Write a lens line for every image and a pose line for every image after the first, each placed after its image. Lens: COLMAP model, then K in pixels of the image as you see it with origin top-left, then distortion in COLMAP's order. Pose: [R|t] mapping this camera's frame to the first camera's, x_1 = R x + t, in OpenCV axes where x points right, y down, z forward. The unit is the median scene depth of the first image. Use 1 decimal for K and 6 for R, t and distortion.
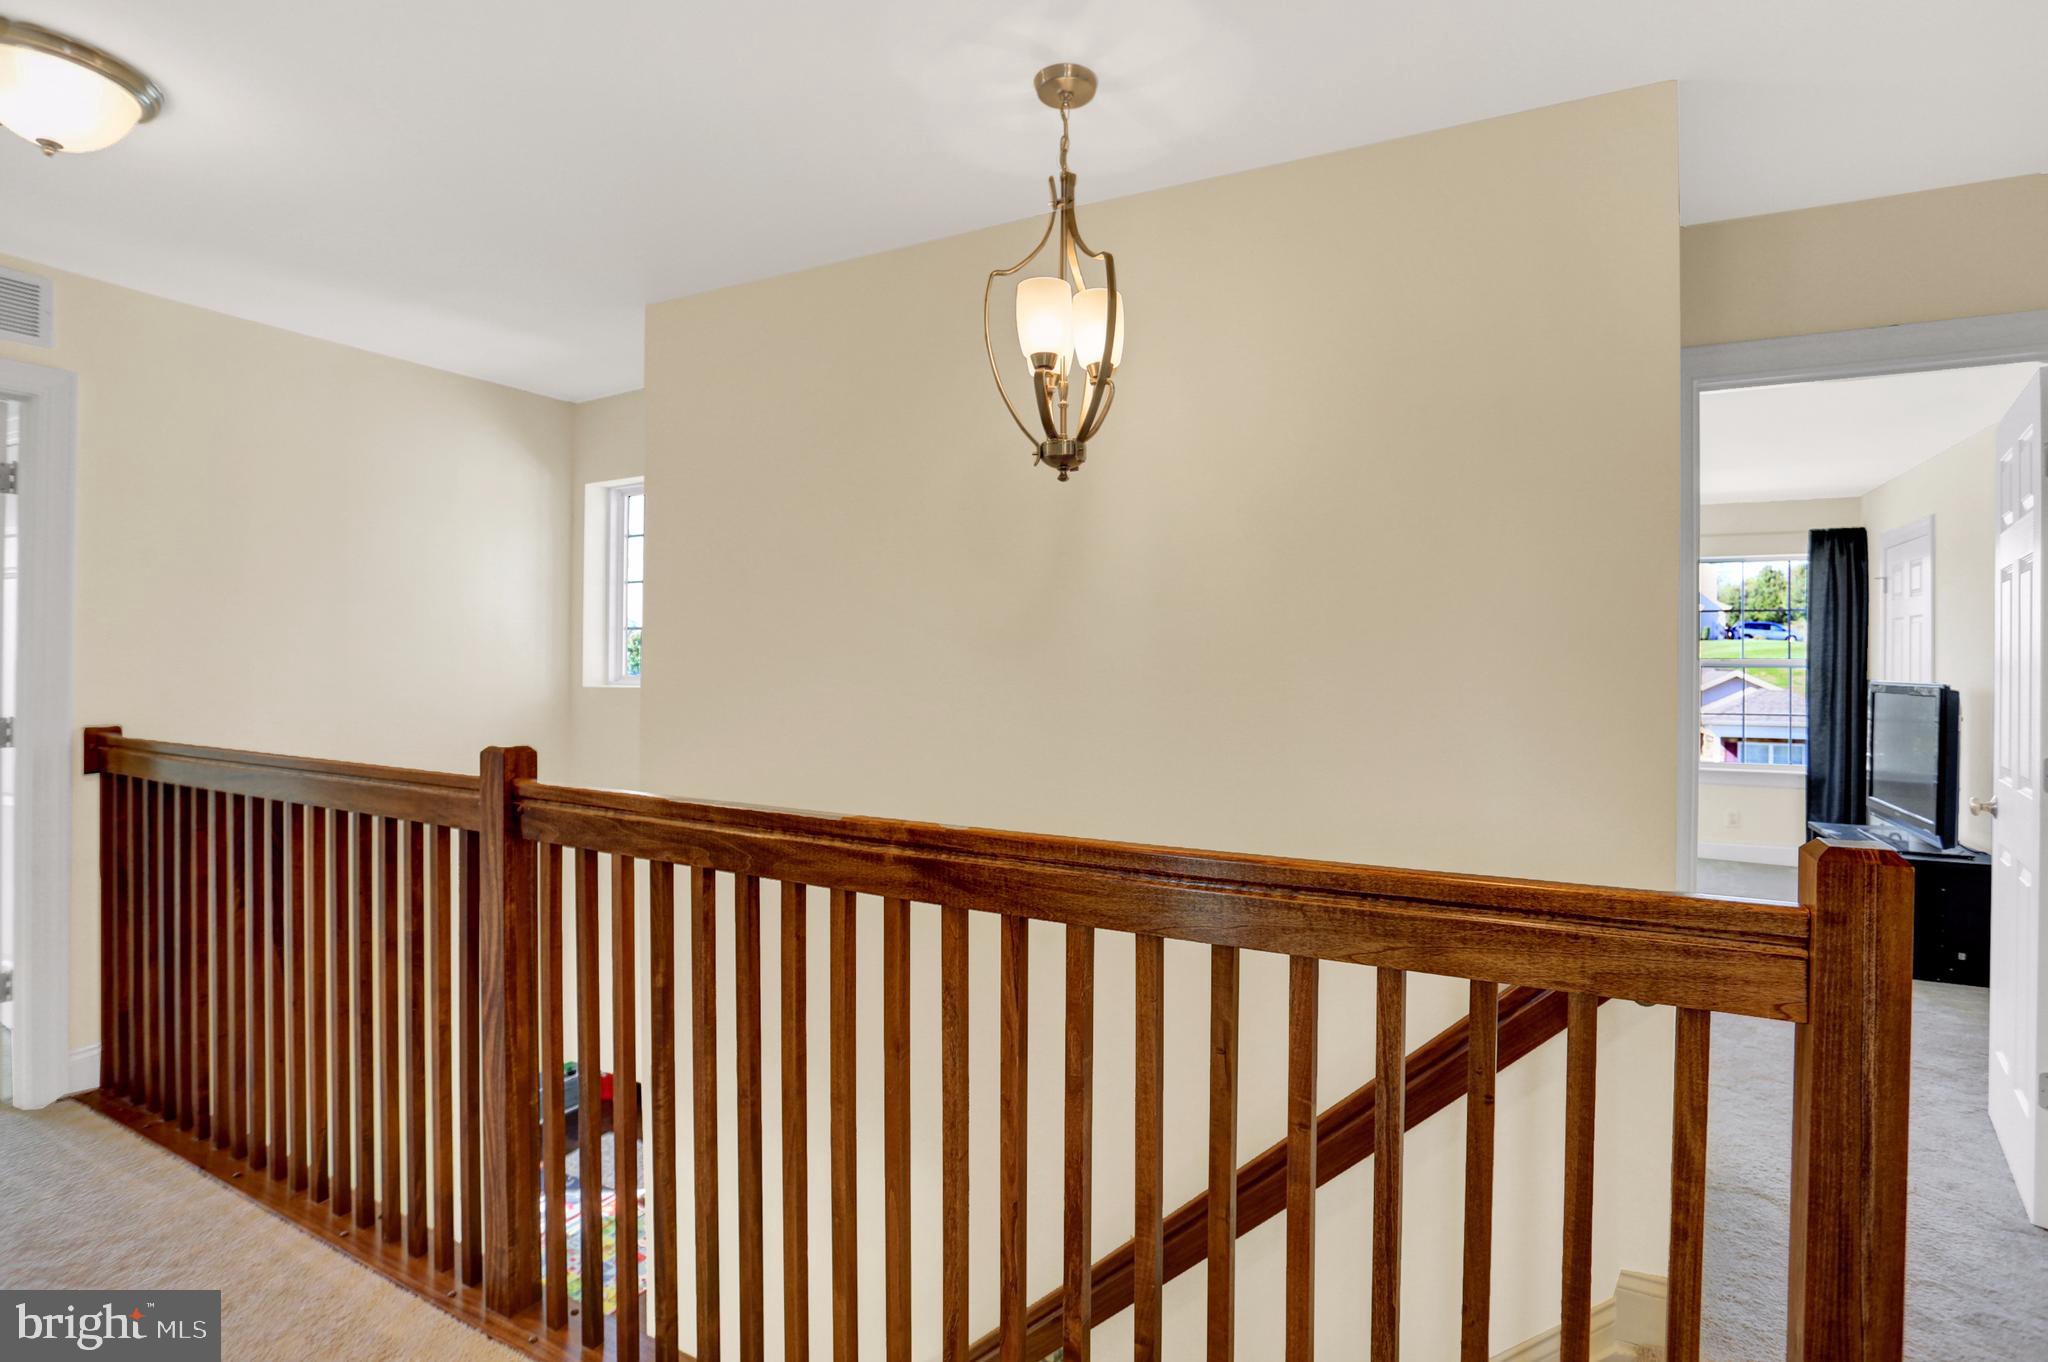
lens RADIAL K [[998.8, 0, 1016.8], [0, 998.8, 677.3], [0, 0, 1]] dist [-0.078597, 0.033425]
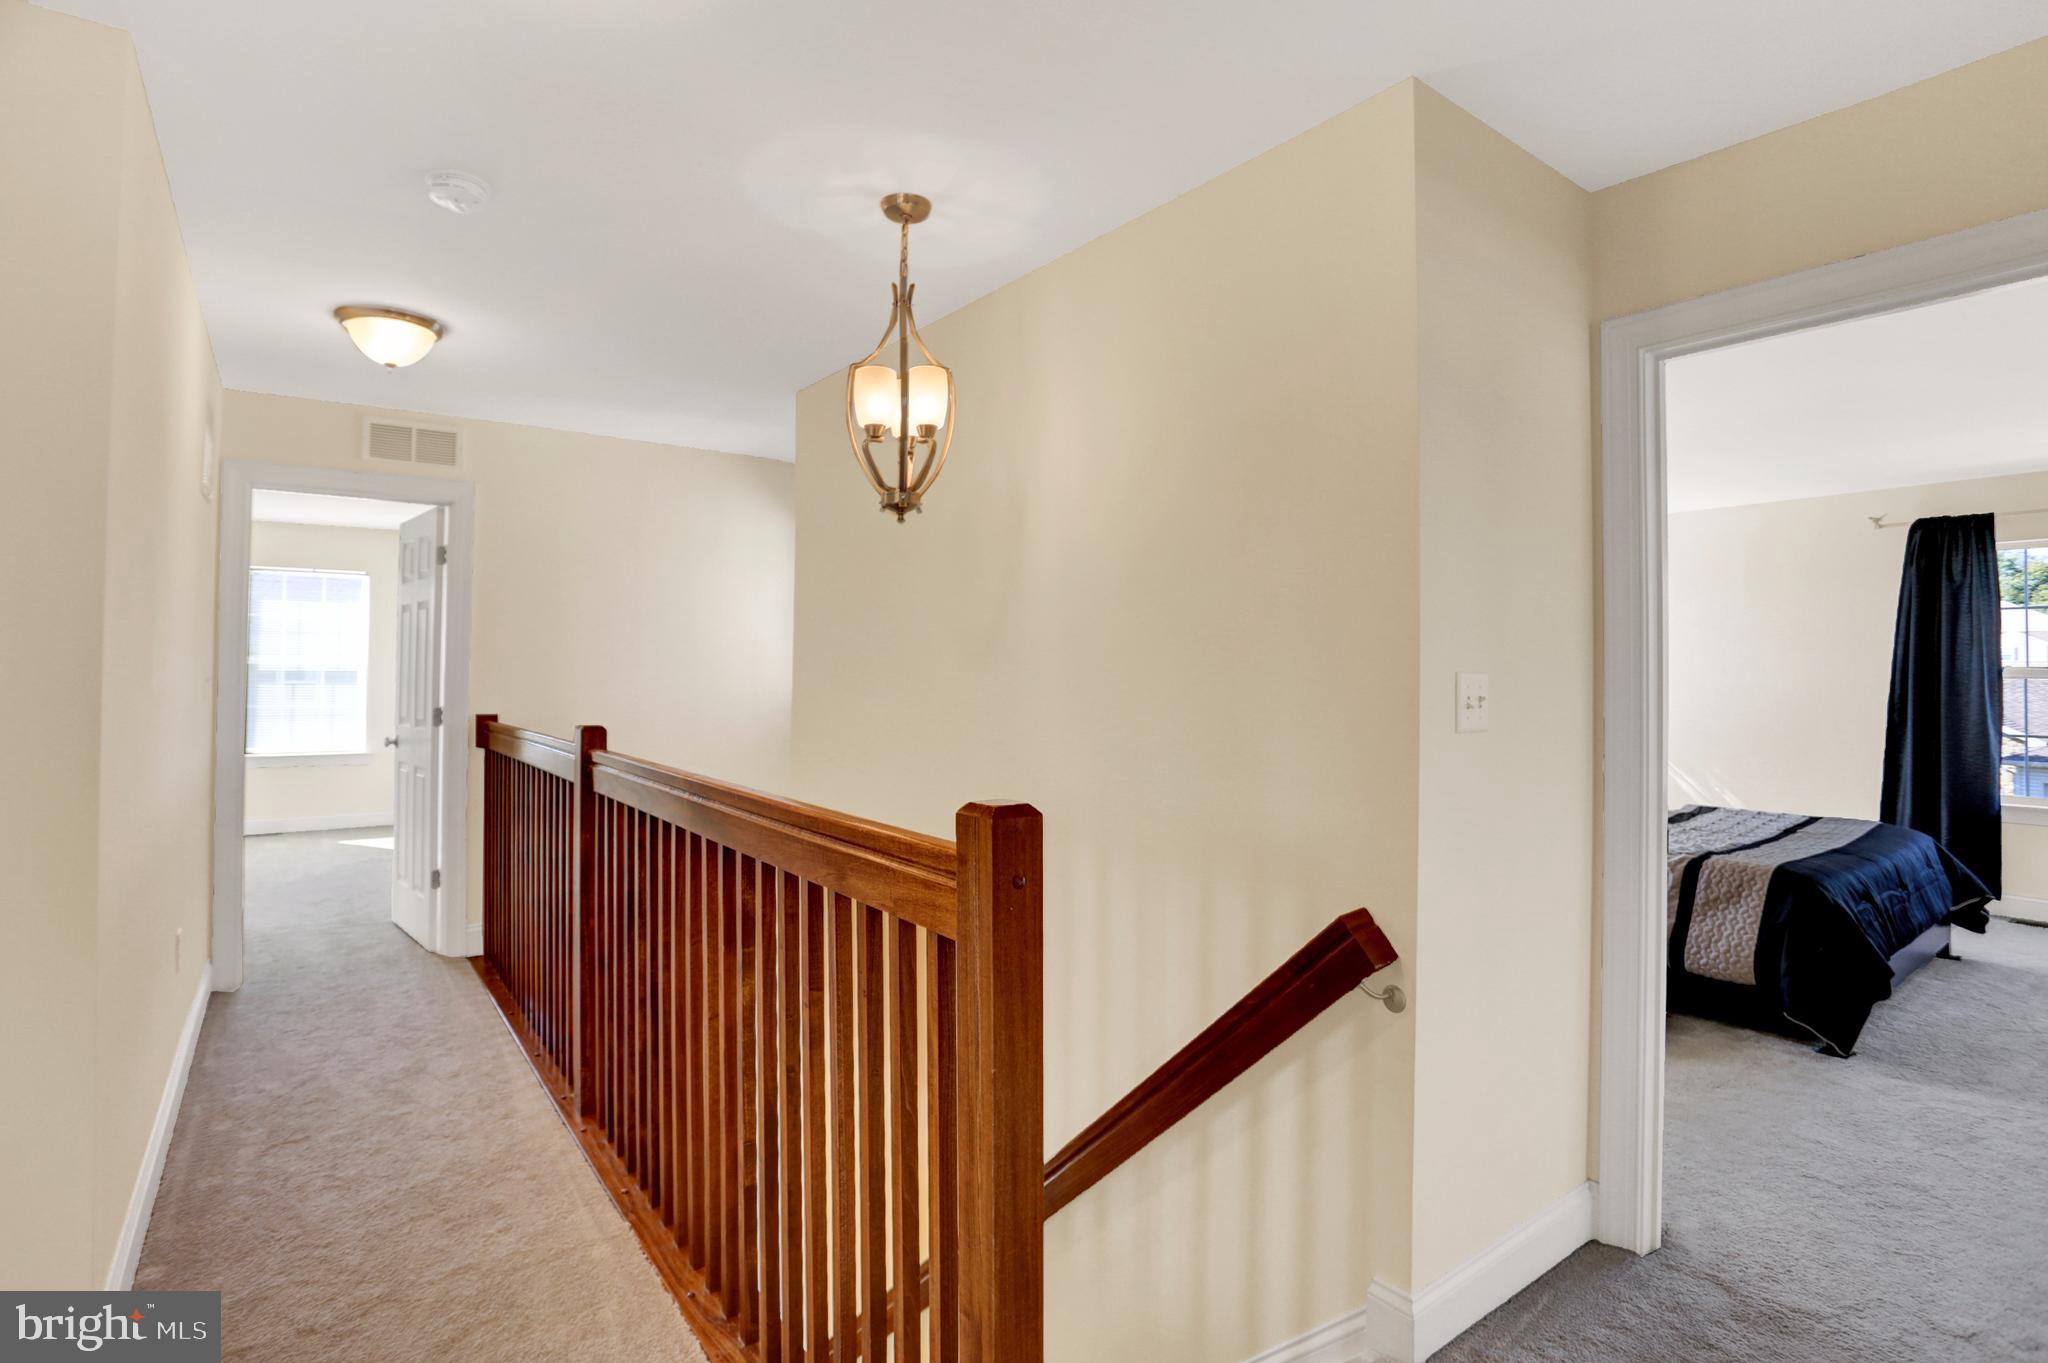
lens RADIAL K [[998.8, 0, 1016.8], [0, 998.8, 677.8], [0, 0, 1]] dist [-0.078597, 0.033425]
pose [[0.904202, -0.000864, -0.427105, 0.714540], [-0.006447, 0.999856, -0.015670, 0.017004], [0.427057, 0.016922, 0.904066, -0.071946]]
